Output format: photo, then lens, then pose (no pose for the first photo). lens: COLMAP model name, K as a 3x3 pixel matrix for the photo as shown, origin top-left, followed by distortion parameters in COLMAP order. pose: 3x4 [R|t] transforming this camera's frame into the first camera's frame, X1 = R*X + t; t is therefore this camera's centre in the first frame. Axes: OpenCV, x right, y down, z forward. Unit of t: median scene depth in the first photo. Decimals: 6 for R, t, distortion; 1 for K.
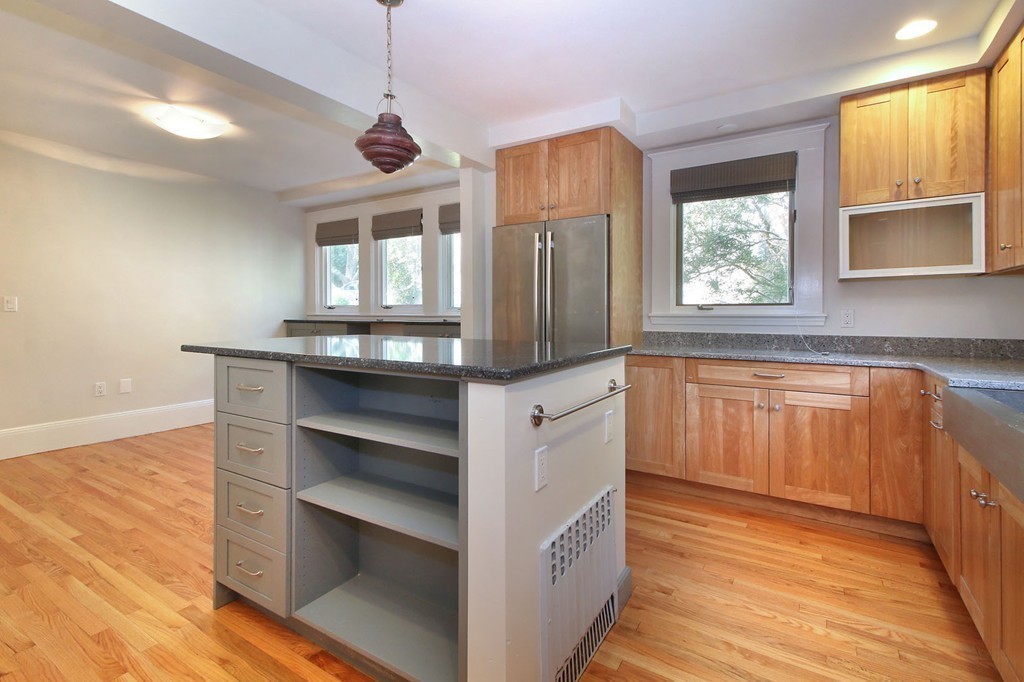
lens RADIAL K [[483.6, 0, 512.6], [0, 483.6, 308.3], [0, 0, 1]] dist [0.010183, 0.000322]
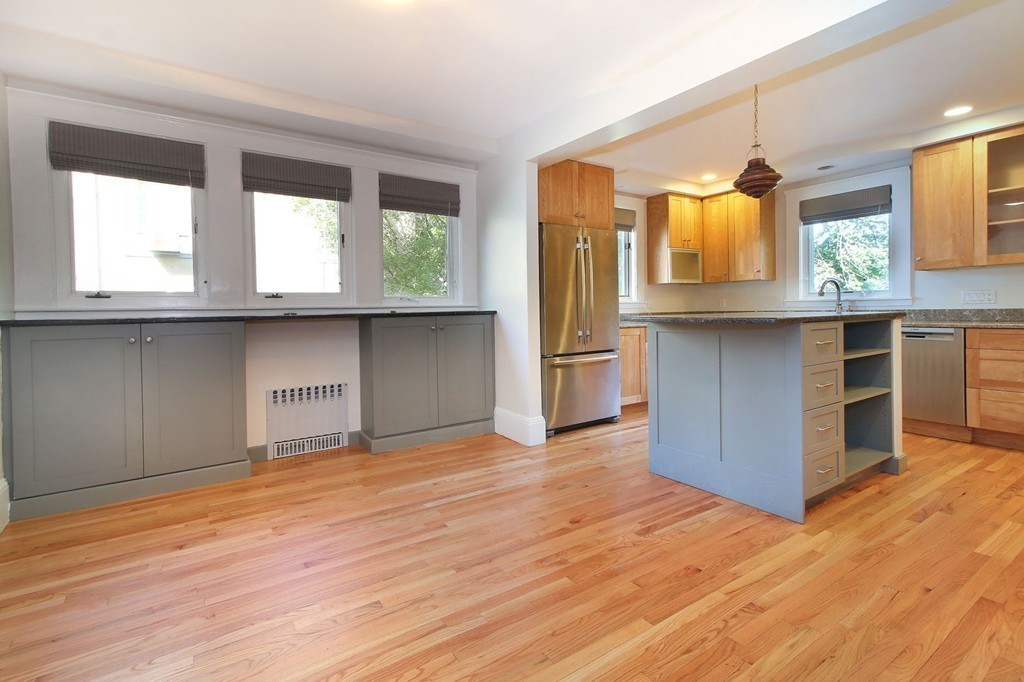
lens RADIAL K [[483.6, 0, 512.6], [0, 483.6, 308.3], [0, 0, 1]] dist [0.010183, 0.000322]
pose [[0.401298, -0.007355, 0.915918, -1.109693], [0.005697, 0.999968, 0.005534, 0.021190], [-0.915930, 0.002997, 0.401327, 0.632736]]
